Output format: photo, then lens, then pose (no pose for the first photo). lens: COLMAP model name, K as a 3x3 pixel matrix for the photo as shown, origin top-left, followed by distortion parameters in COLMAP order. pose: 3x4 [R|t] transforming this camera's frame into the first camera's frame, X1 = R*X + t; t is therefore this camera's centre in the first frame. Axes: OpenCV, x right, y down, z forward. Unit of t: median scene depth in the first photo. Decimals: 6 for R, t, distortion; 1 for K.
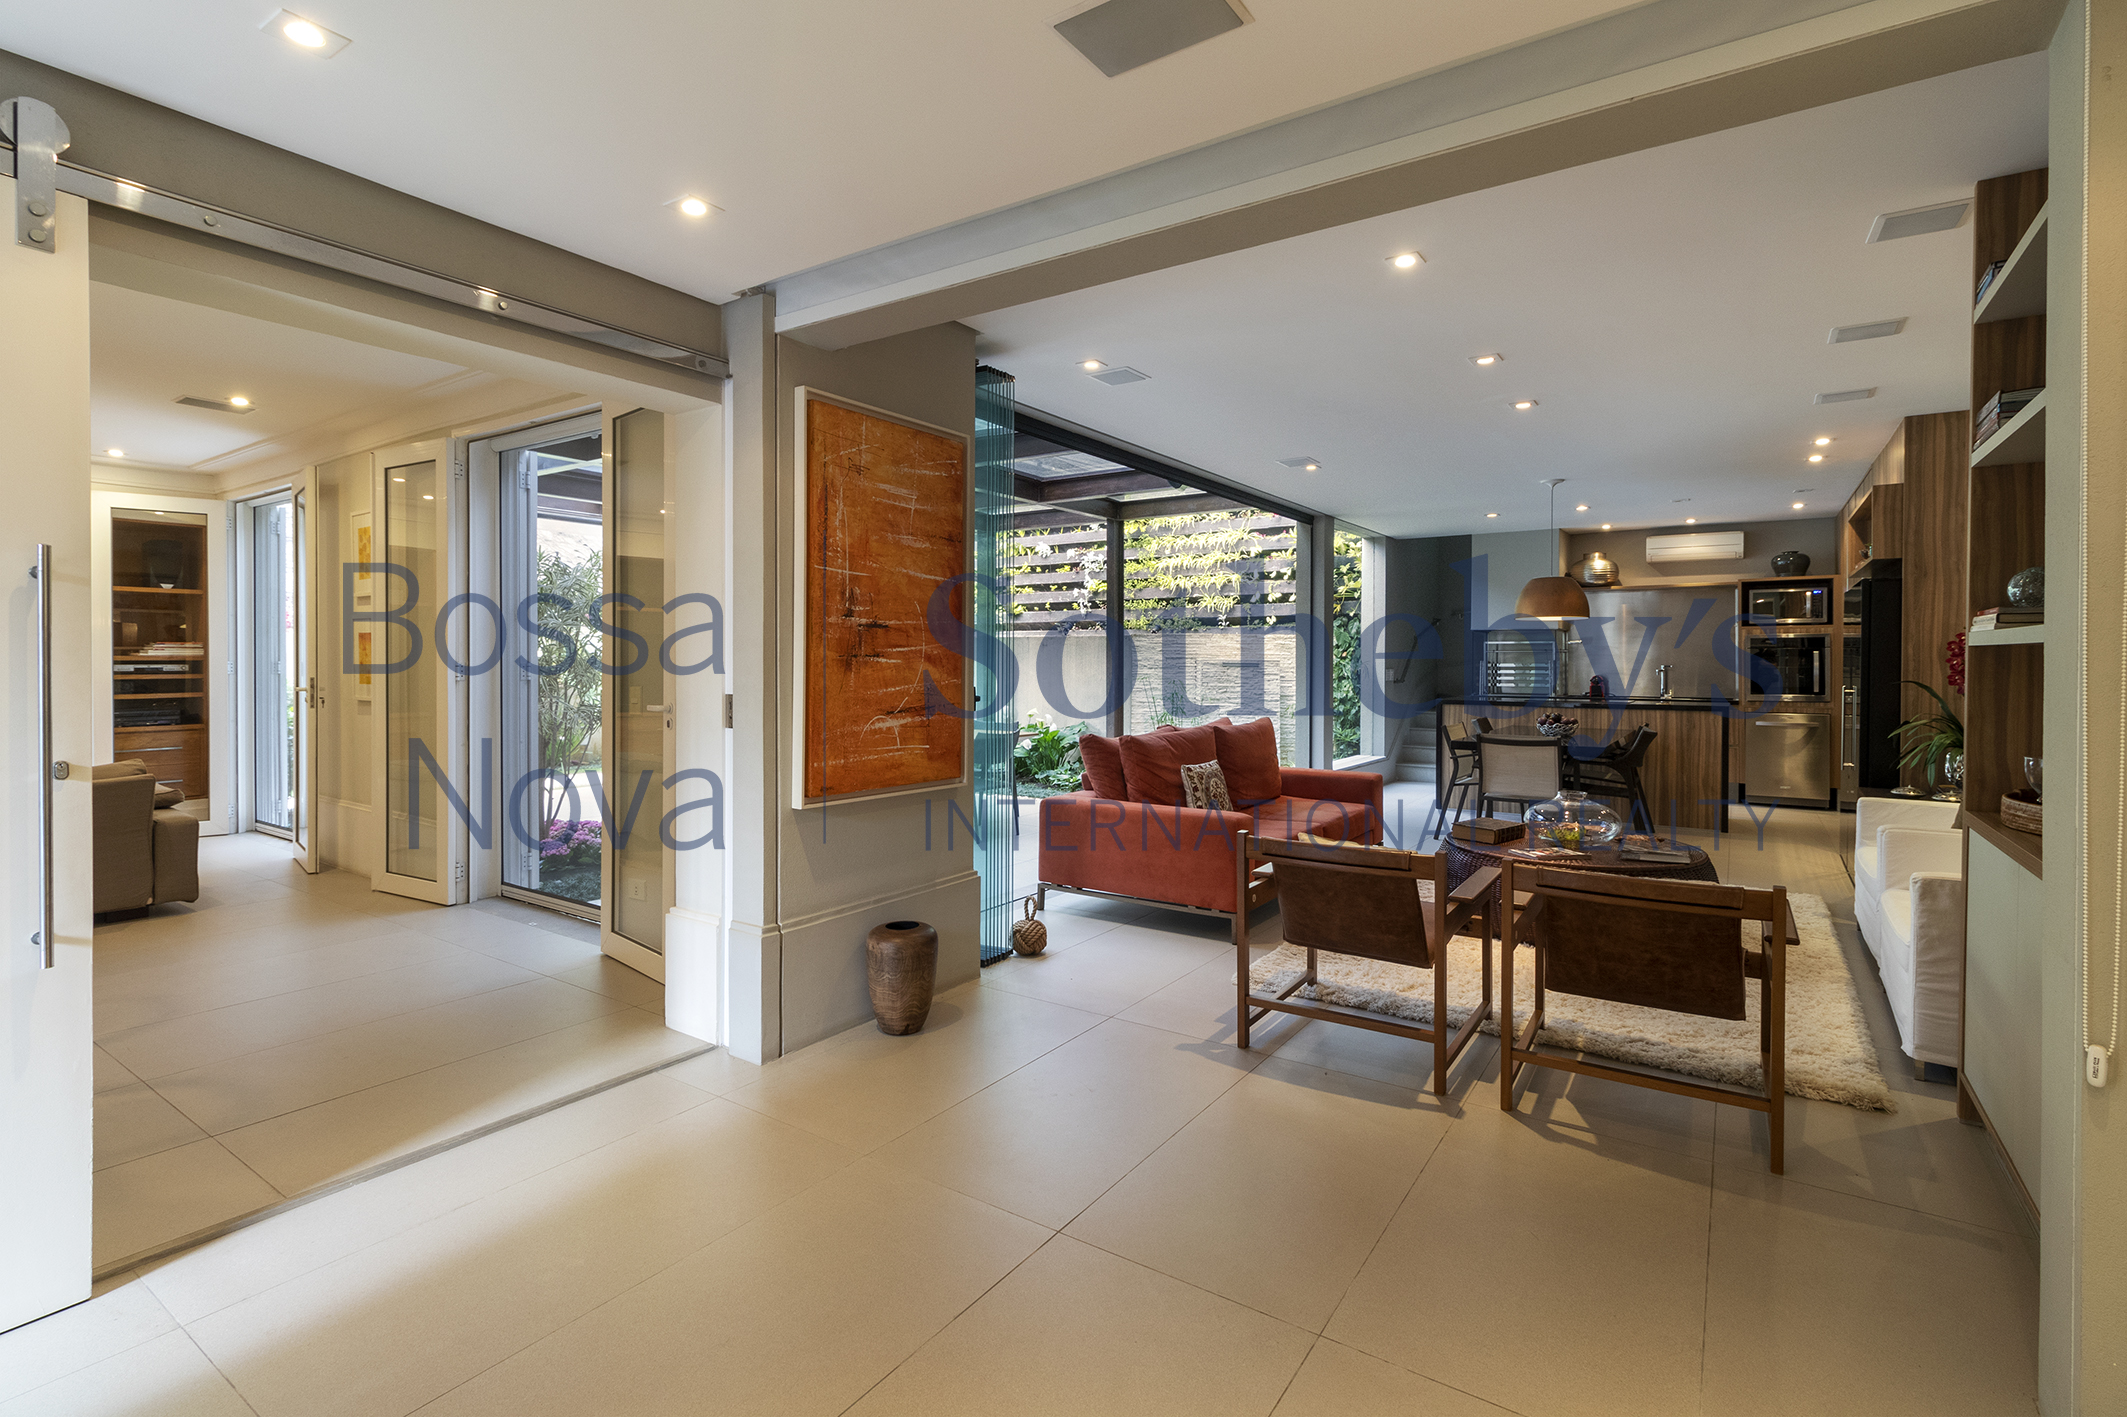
lens RADIAL K [[985.6, 0, 1059.3], [0, 985.6, 670.0], [0, 0, 1]] dist [0.001538, 0.000174]
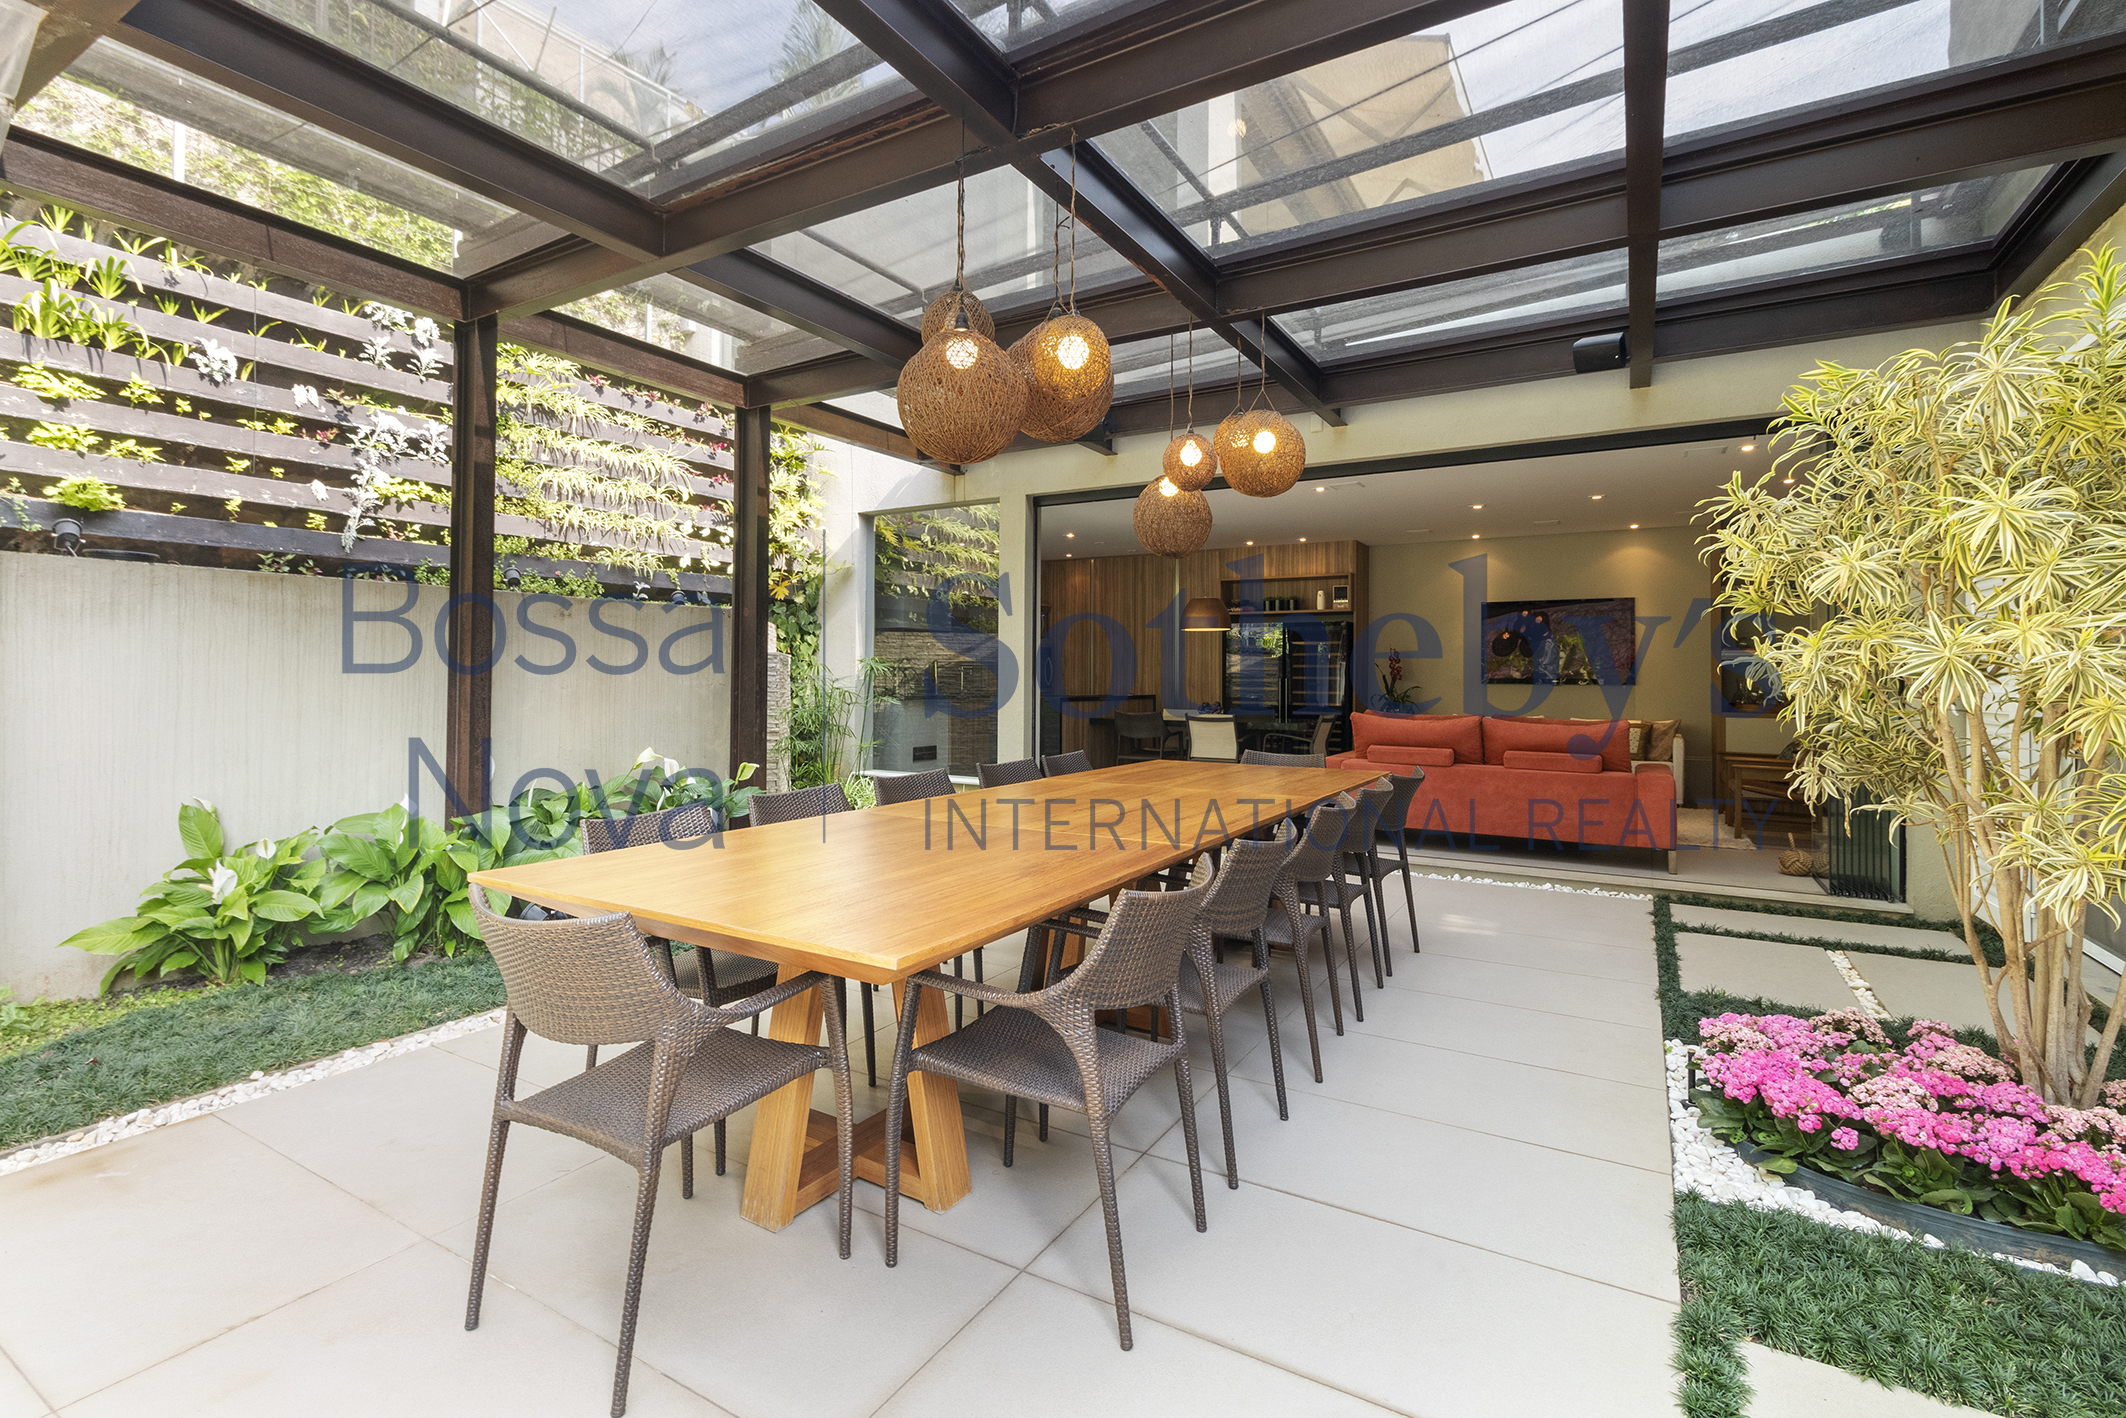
lens RADIAL K [[985.1, 0, 1058.8], [0, 985.1, 670.5], [0, 0, 1]] dist [0.001538, 0.000174]
pose [[-0.064928, 0.002224, 0.997887, -0.593688], [0.004744, 0.999987, -0.001920, 0.003957], [-0.997879, 0.004609, -0.064938, 0.960679]]
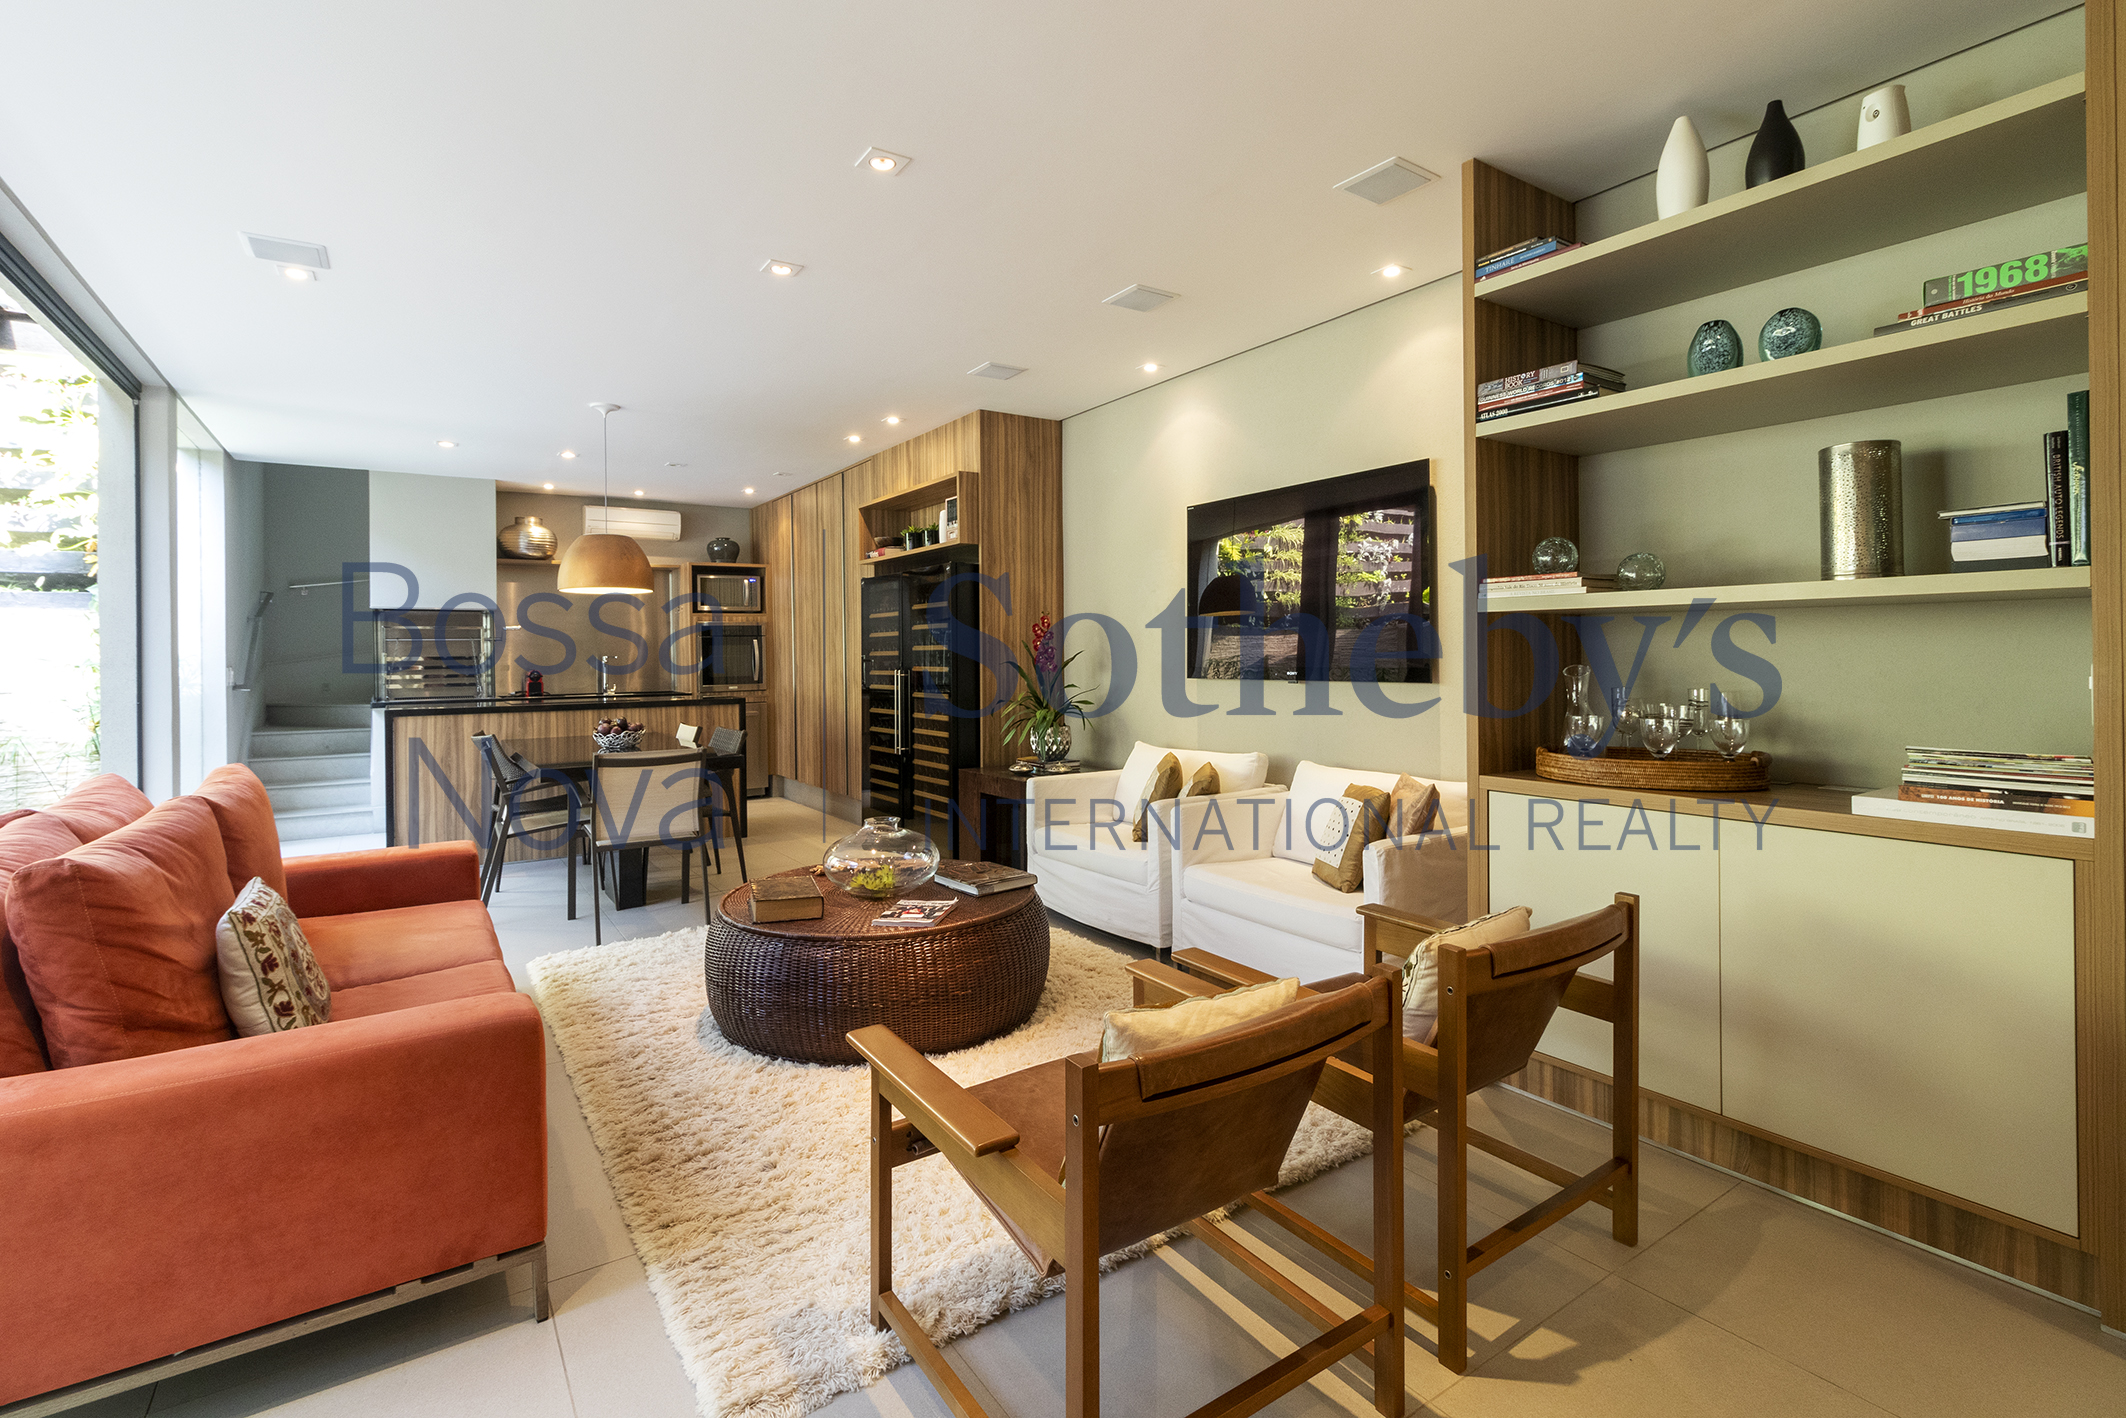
lens RADIAL K [[1016.6, 0, 1060.5], [0, 1016.6, 656.0], [0, 0, 1]] dist [0.000741, 0.000237]
pose [[0.378650, -0.008975, 0.925496, -0.061290], [0.021533, 0.999768, 0.000885, 0.002578], [-0.925289, 0.019594, 0.378756, 0.295380]]
